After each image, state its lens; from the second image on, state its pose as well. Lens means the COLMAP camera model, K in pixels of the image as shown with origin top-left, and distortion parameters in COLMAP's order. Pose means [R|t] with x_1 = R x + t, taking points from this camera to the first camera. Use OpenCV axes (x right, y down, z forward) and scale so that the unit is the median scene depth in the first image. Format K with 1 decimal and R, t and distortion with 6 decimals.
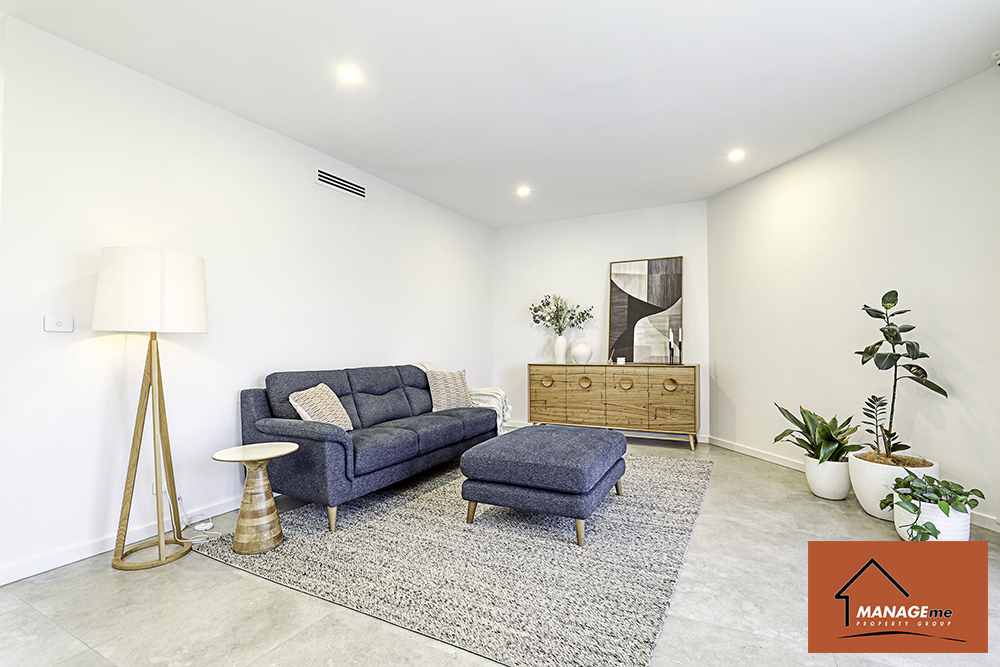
lens RADIAL K [[470.9, 0, 500.1], [0, 470.9, 338.2], [0, 0, 1]] dist [-0.036097, 0.009077]
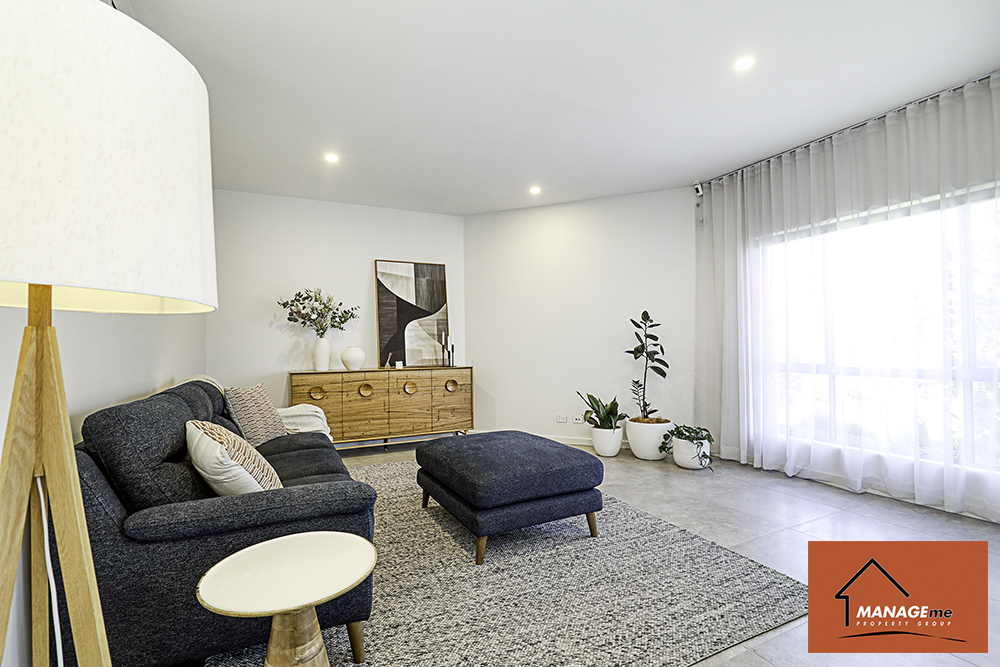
lens RADIAL K [[470.9, 0, 500.1], [0, 470.9, 338.2], [0, 0, 1]] dist [-0.036097, 0.009077]
pose [[0.578382, 0.013035, 0.815662, -0.403973], [-0.003249, 0.999901, -0.013676, 0.006360], [-0.815760, 0.005260, 0.578367, 0.279523]]
